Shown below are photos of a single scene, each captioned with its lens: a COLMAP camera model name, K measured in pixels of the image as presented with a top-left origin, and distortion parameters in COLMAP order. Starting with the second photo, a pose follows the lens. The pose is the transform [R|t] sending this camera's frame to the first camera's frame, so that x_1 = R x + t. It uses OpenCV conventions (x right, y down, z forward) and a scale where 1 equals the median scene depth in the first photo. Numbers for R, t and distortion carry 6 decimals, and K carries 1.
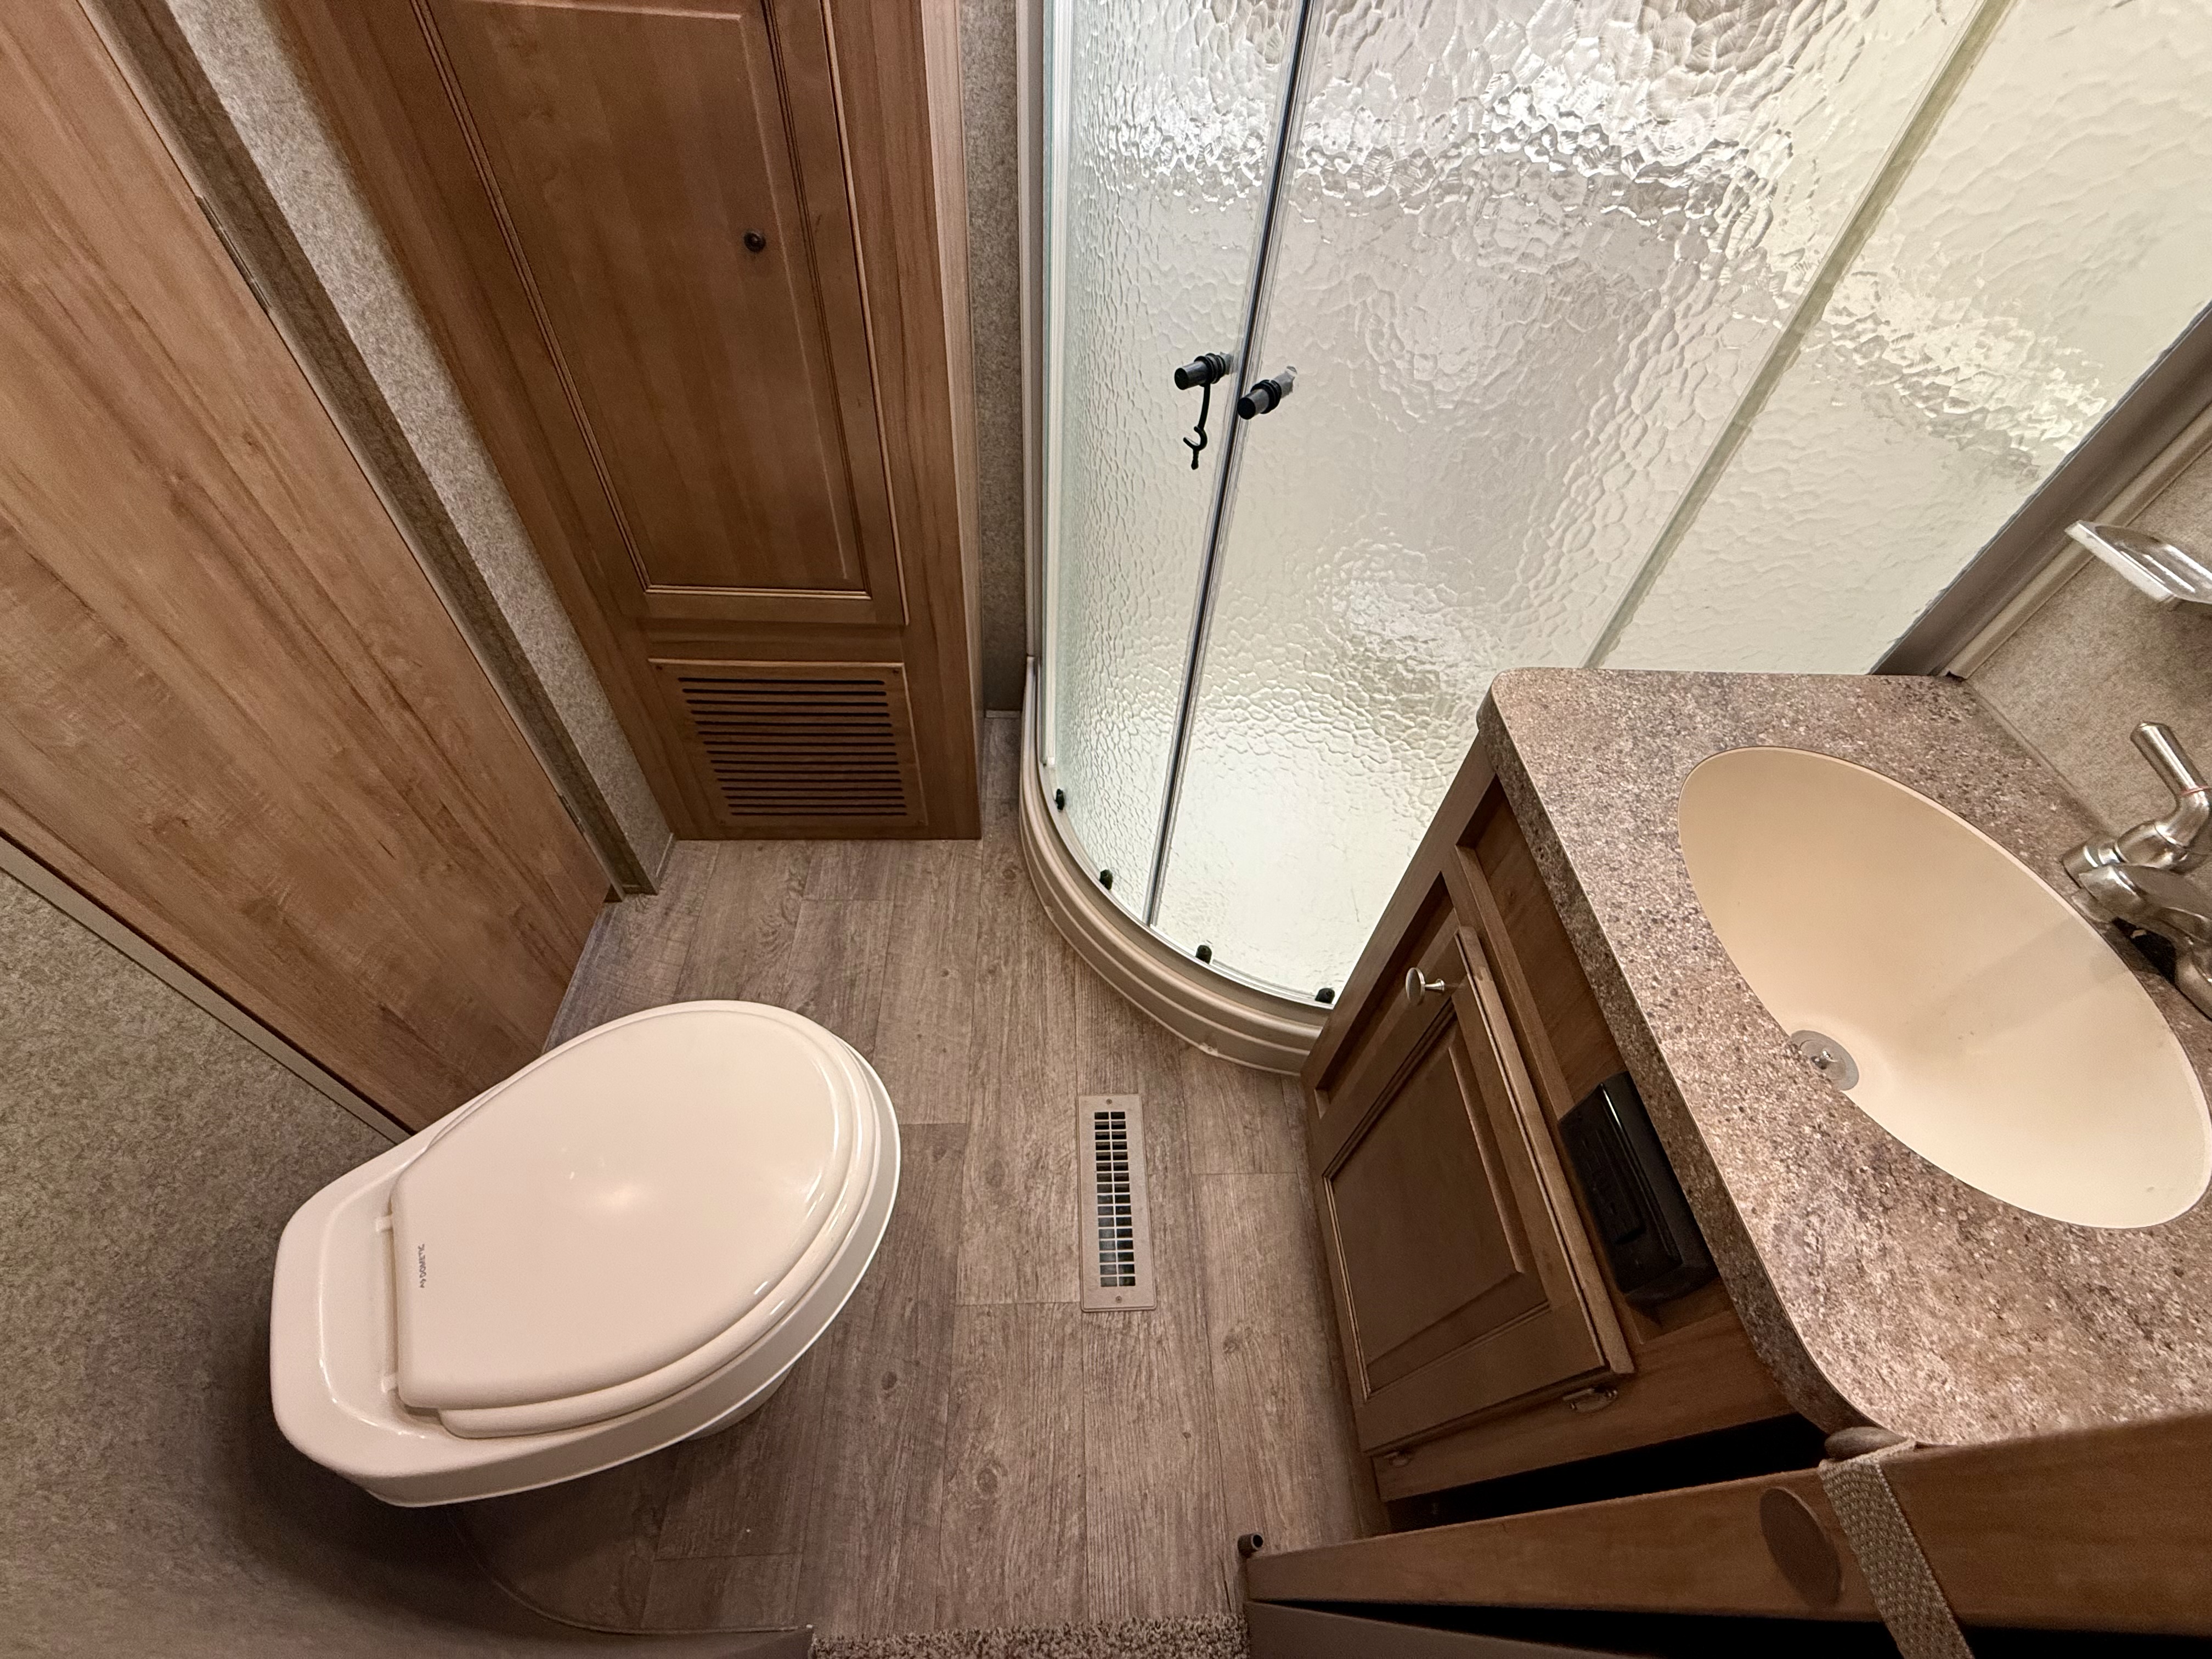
lens RADIAL K [[877.8, 0, 1103.1], [0, 877.8, 829.7], [0, 0, 1]] dist [-0.001321, 0.000100]
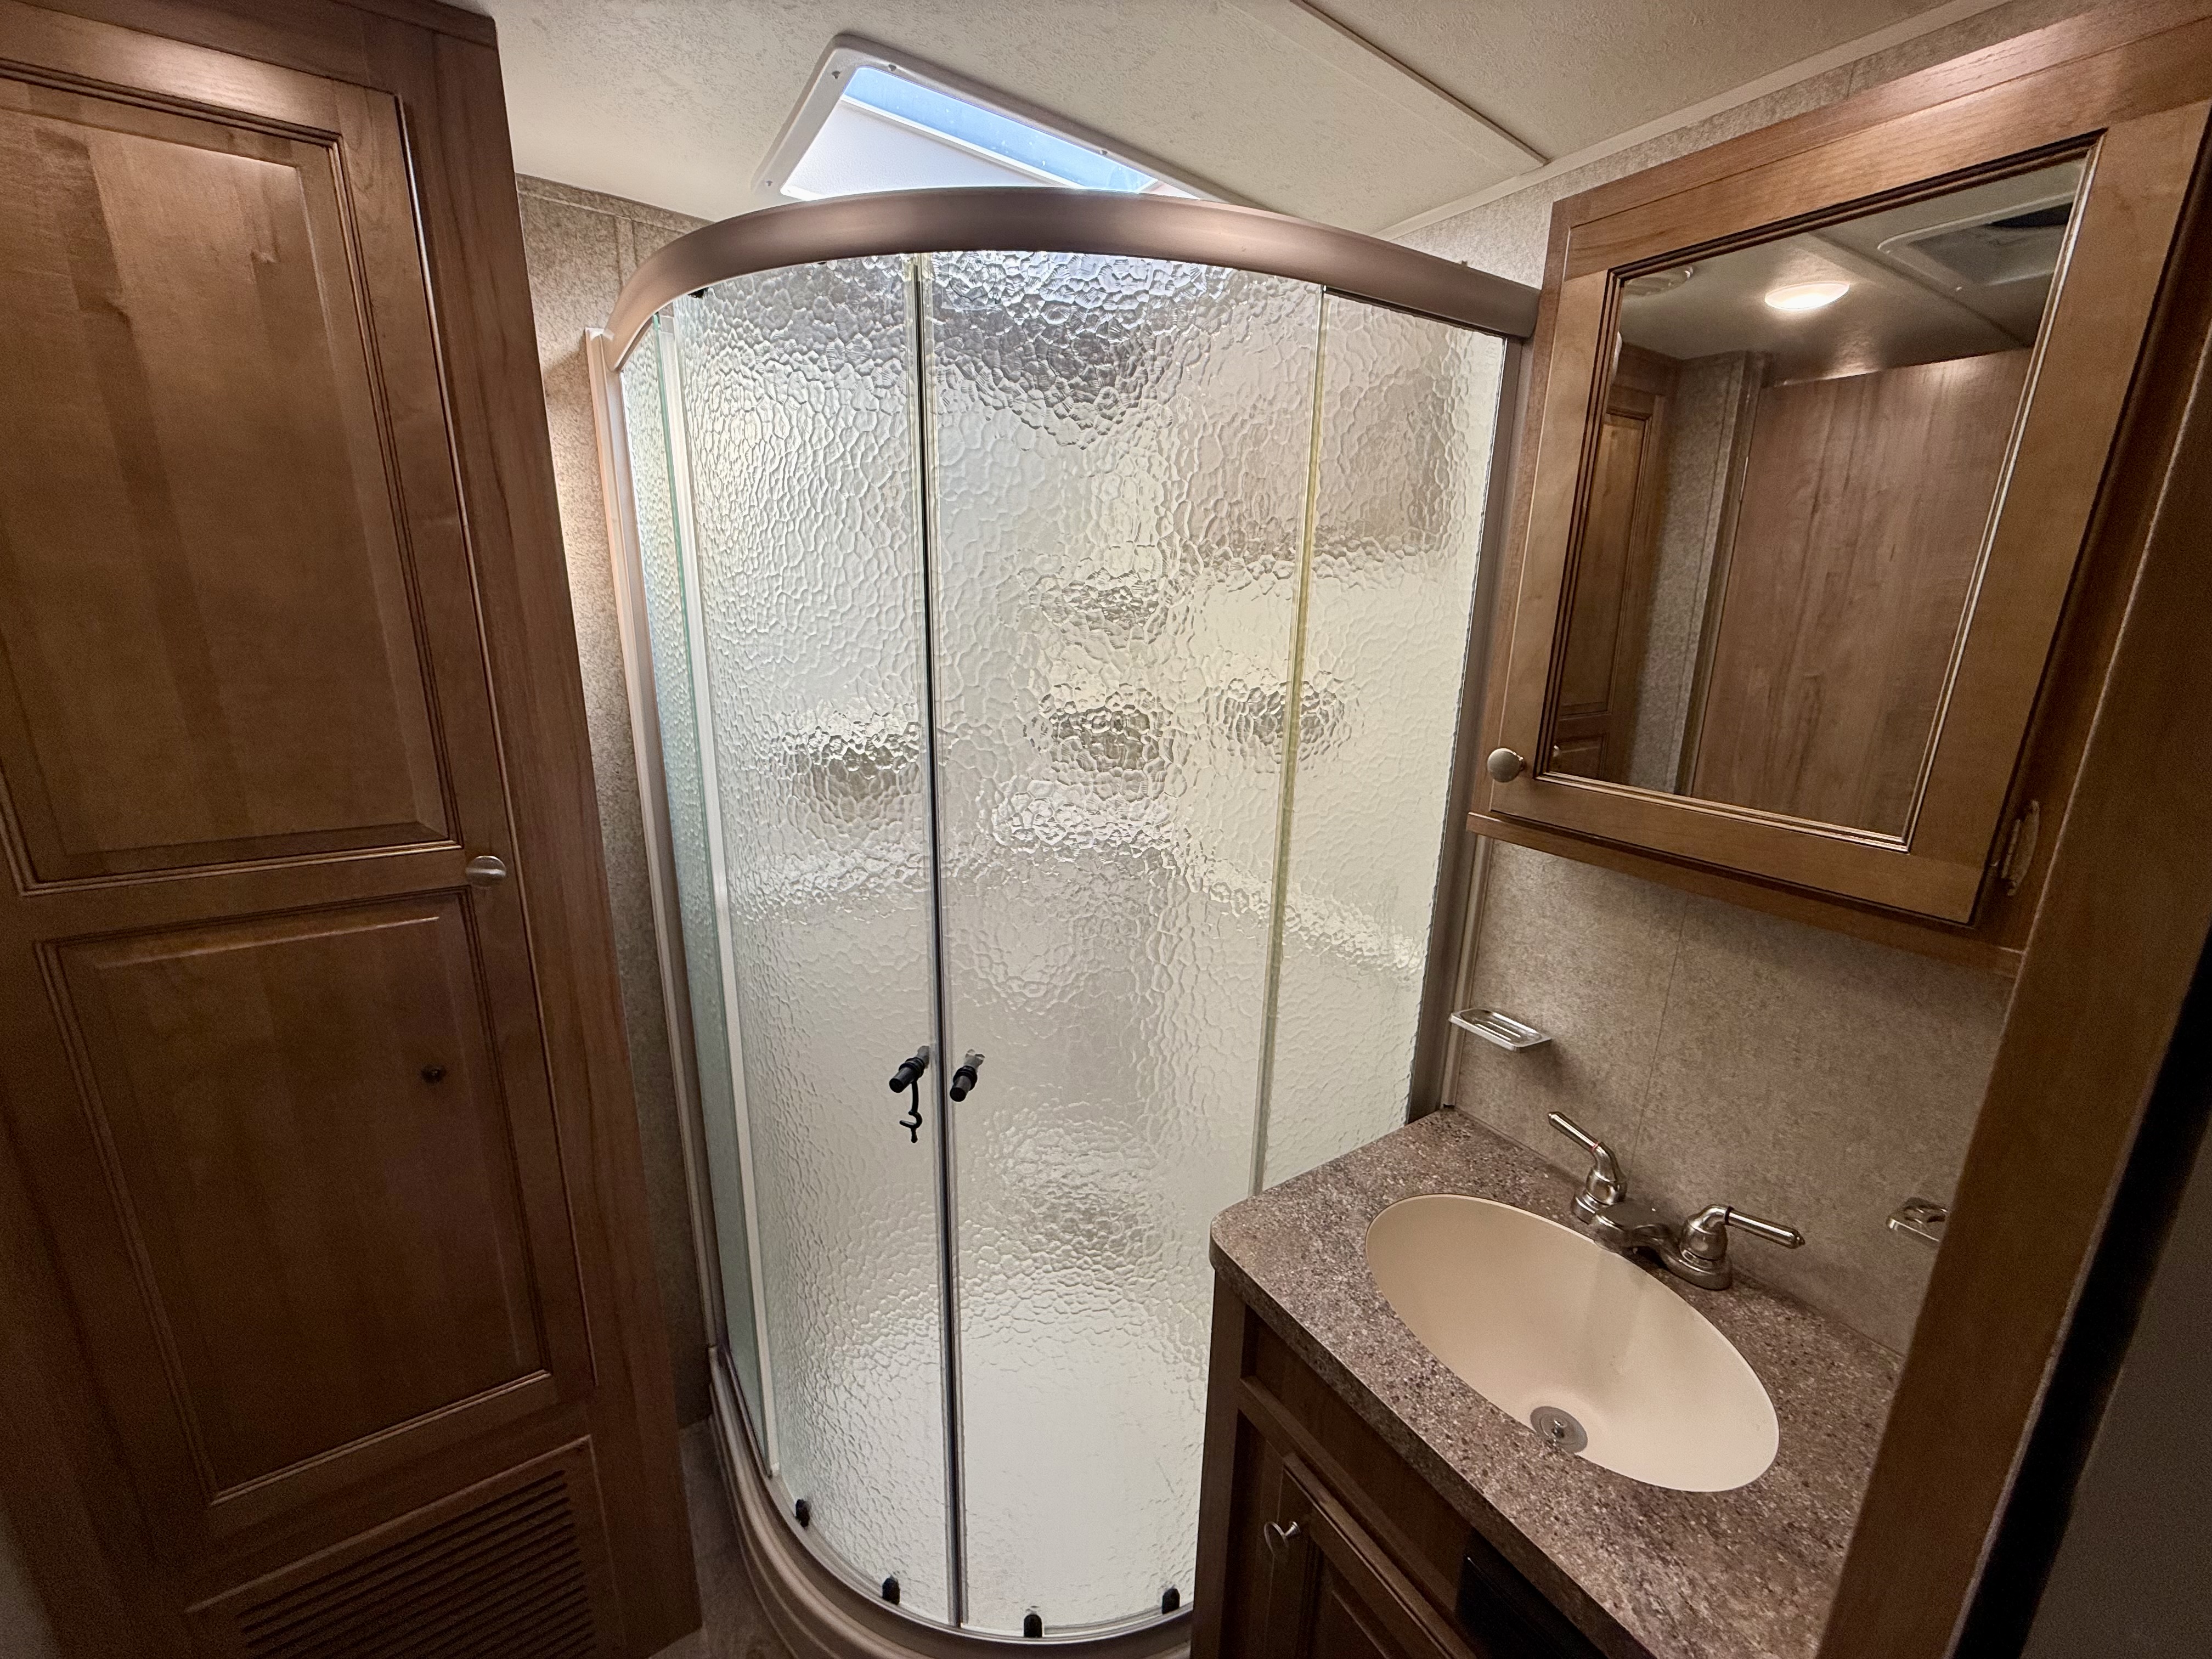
lens RADIAL K [[877.8, 0, 1103.1], [0, 877.8, 829.7], [0, 0, 1]] dist [-0.001321, 0.000100]
pose [[0.856961, -0.170624, 0.486317, -0.204227], [0.411427, 0.794786, -0.446143, -0.125874], [-0.310395, 0.582412, 0.751300, -0.242137]]
